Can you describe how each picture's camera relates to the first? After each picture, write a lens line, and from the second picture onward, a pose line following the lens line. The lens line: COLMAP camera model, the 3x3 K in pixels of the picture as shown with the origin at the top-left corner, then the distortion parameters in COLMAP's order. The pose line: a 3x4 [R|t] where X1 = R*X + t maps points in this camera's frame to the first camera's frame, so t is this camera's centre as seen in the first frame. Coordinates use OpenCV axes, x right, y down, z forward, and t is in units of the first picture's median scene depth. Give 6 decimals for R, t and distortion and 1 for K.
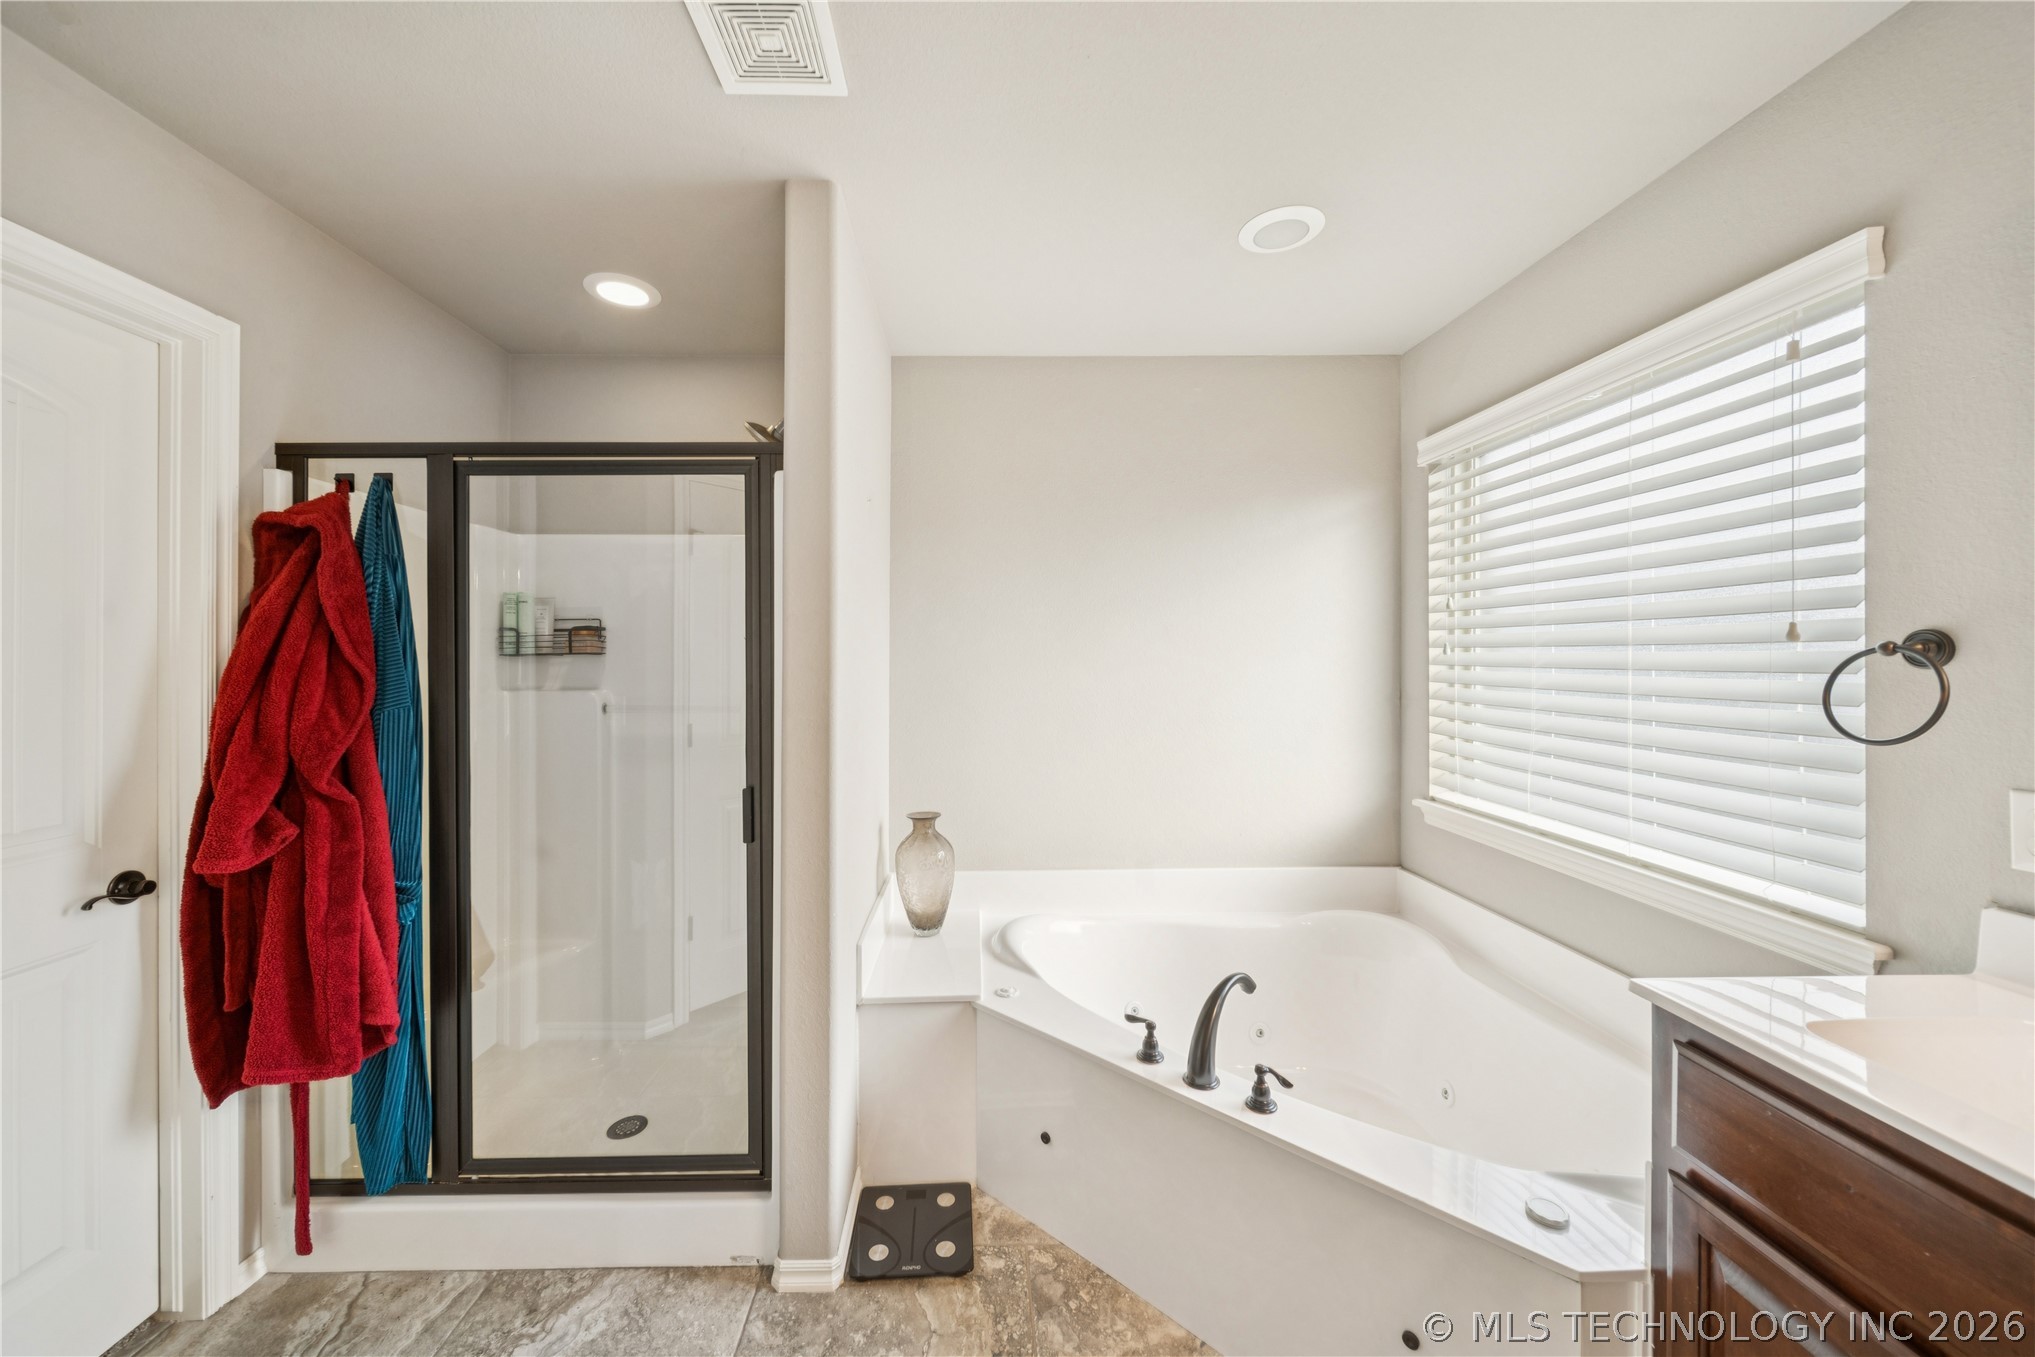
lens RADIAL K [[754.6, 0, 1011.9], [0, 754.6, 664.7], [0, 0, 1]] dist [-0.000774, -0.001487]
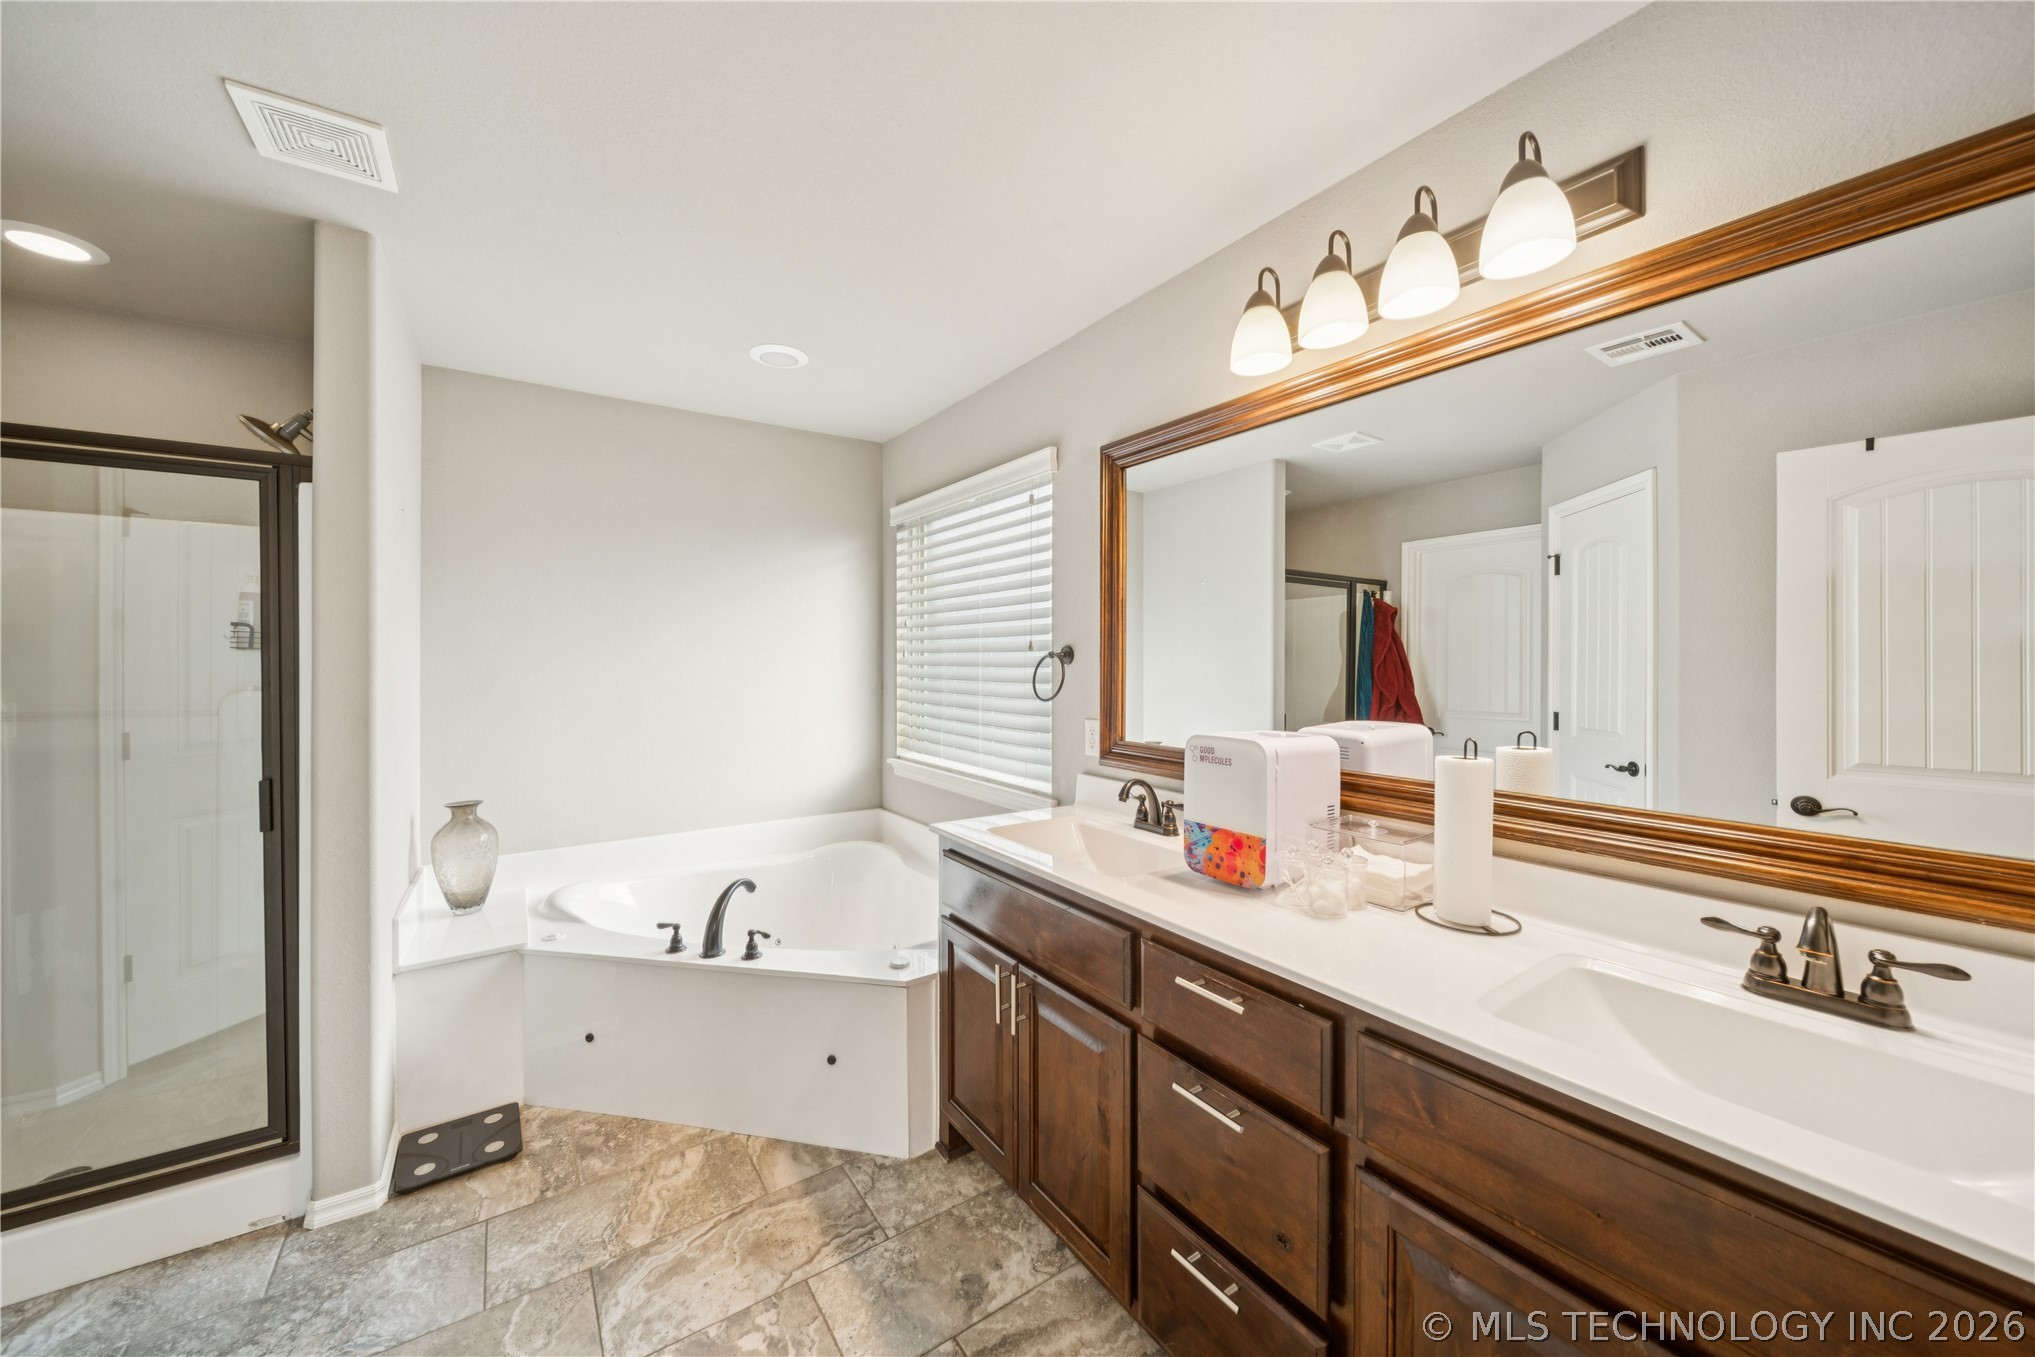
lens RADIAL K [[754.6, 0, 1016.4], [0, 754.6, 666.7], [0, 0, 1]] dist [-0.000774, -0.001487]
pose [[0.857157, -0.001162, 0.515053, 0.008103], [0.001979, 0.999998, -0.001038, 0.008626], [-0.515051, 0.001909, 0.857157, -0.462107]]
